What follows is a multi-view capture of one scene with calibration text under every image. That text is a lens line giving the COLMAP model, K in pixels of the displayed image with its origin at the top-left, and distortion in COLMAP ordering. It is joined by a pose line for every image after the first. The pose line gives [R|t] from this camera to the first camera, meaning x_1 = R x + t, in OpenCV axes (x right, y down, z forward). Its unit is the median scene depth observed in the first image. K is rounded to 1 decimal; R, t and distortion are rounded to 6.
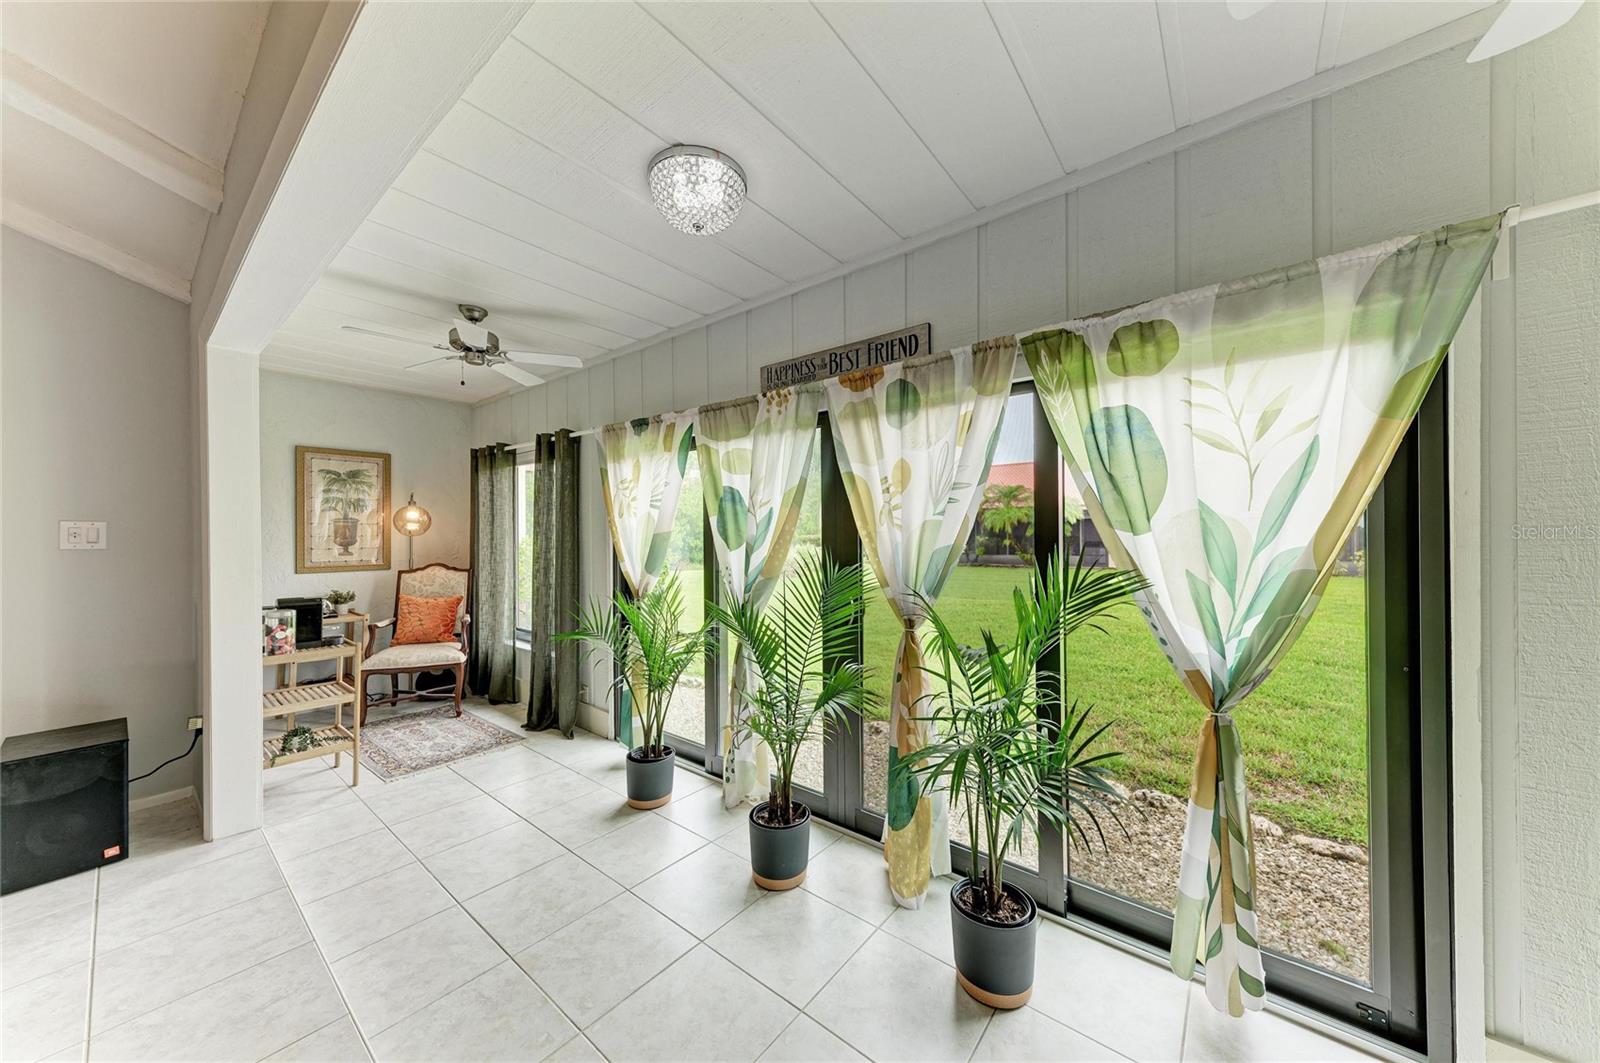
lens RADIAL K [[541.4, 0, 795.3], [0, 541.4, 531.7], [0, 0, 1]] dist [0.002901, -0.000009]
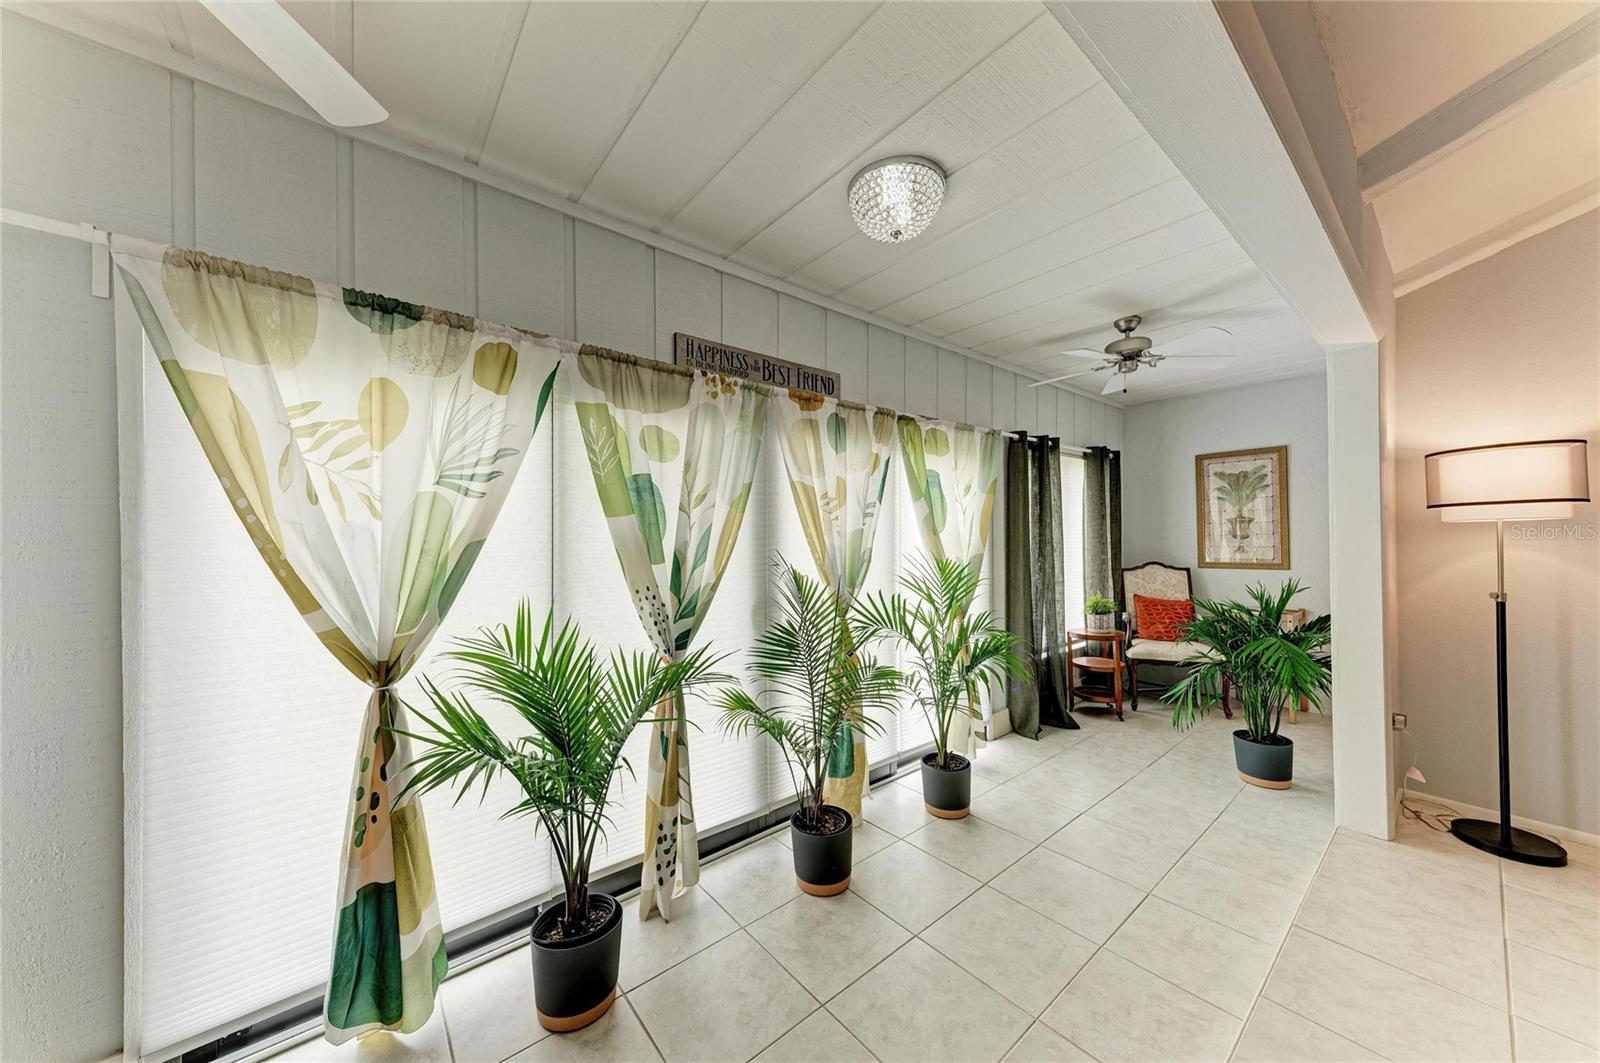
lens RADIAL K [[541.4, 0, 795.3], [0, 541.4, 531.7], [0, 0, 1]] dist [0.002901, -0.000009]
pose [[0.203886, 0.019954, 0.978791, -0.886016], [0.006882, 0.999738, -0.021814, 0.011304], [-0.978970, 0.011183, 0.203695, 0.734071]]
